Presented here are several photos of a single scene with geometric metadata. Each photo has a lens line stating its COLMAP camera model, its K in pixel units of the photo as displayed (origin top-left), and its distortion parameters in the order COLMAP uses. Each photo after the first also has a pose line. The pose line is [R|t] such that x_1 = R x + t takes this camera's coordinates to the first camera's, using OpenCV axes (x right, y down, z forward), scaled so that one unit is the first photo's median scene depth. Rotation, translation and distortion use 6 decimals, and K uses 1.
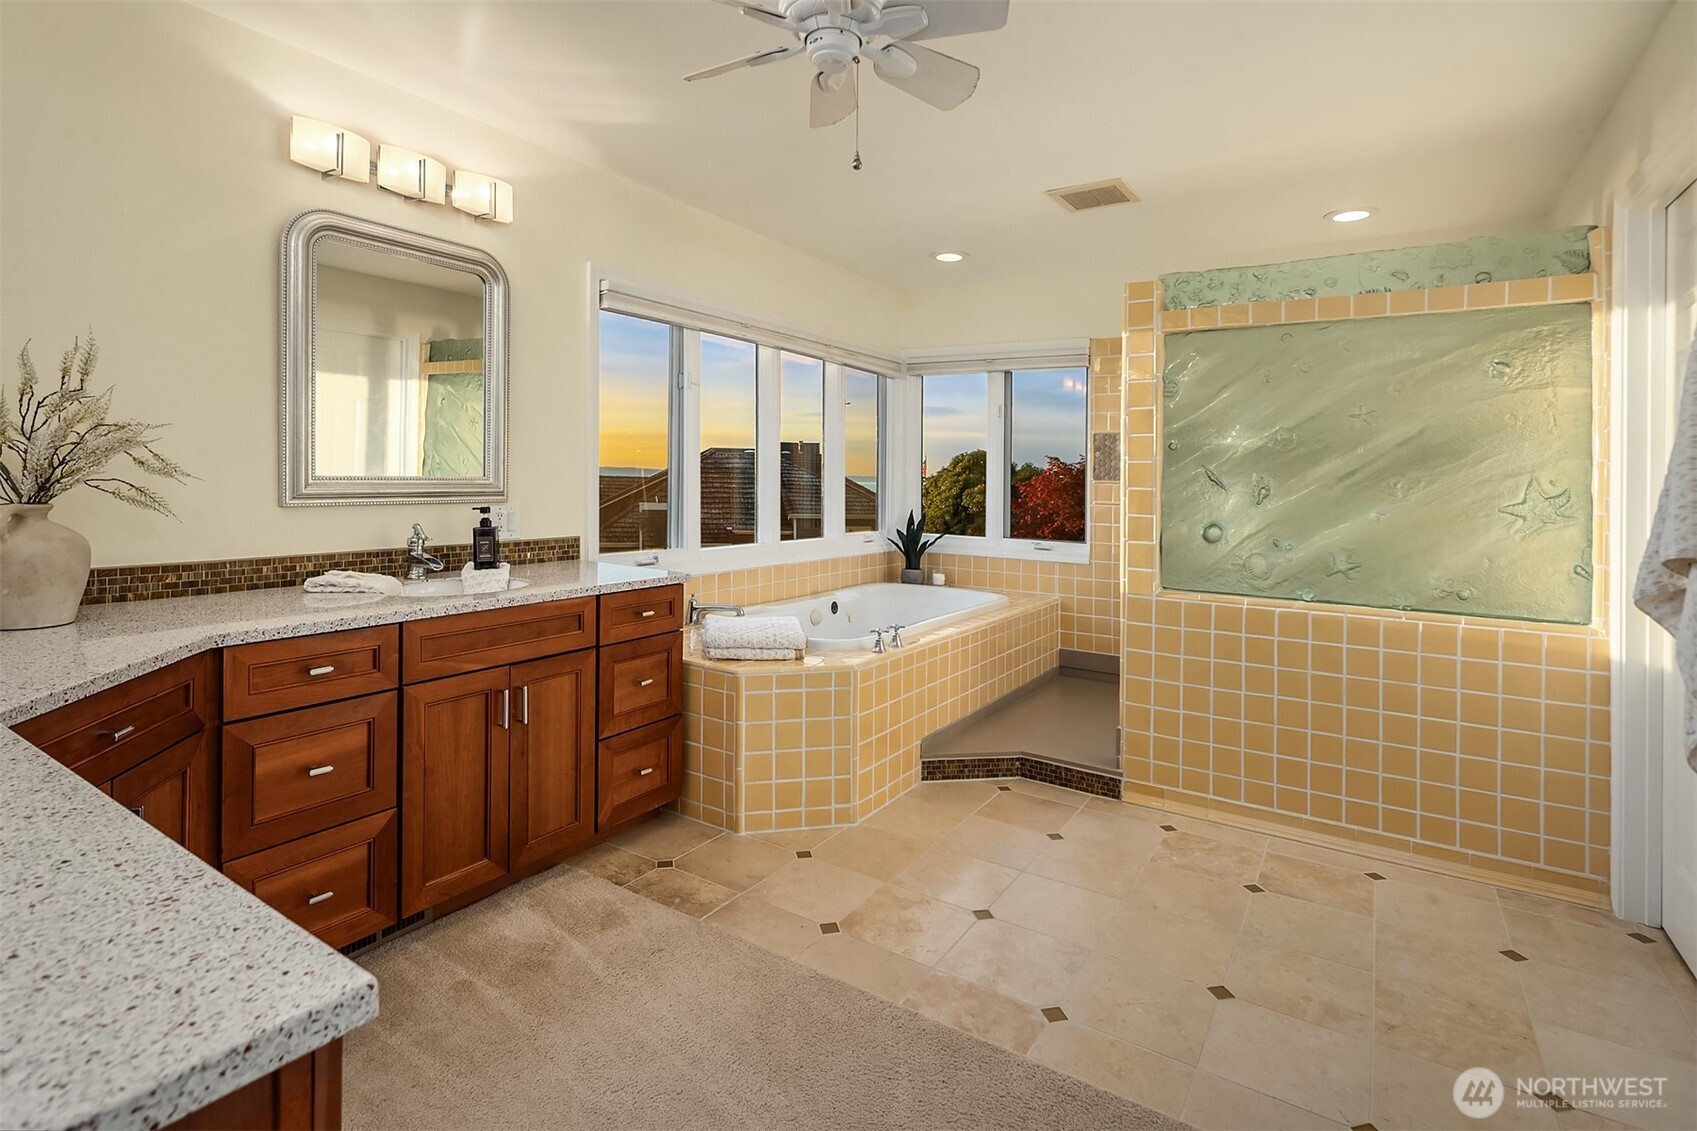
lens RADIAL K [[824.6, 0, 851.5], [0, 824.6, 472.5], [0, 0, 1]] dist [-0.001113, -0.001081]
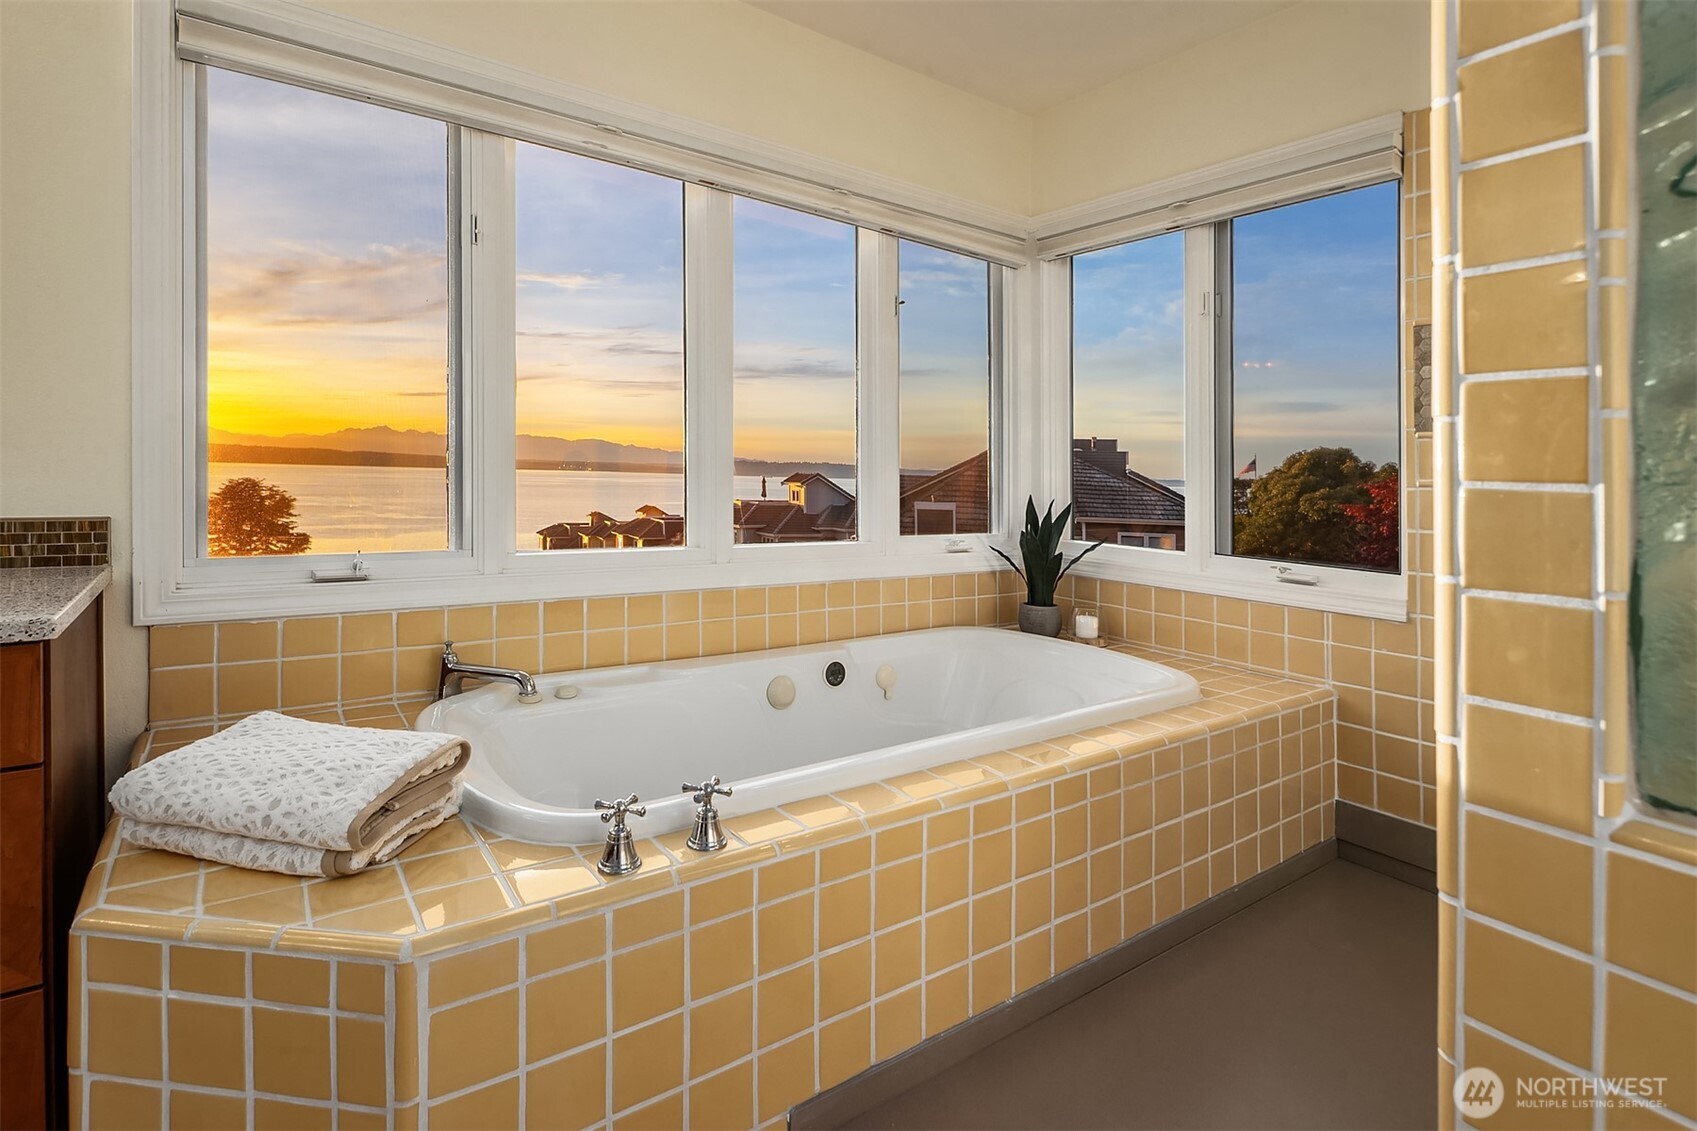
lens RADIAL K [[834.0, 0, 848.8], [0, 834.0, 455.6], [0, 0, 1]] dist [0.001231, -0.000165]
pose [[0.932423, -0.002020, -0.361362, 0.161993], [-0.006206, 0.999747, -0.021604, 0.031419], [0.361314, 0.022387, 0.932175, 0.446867]]
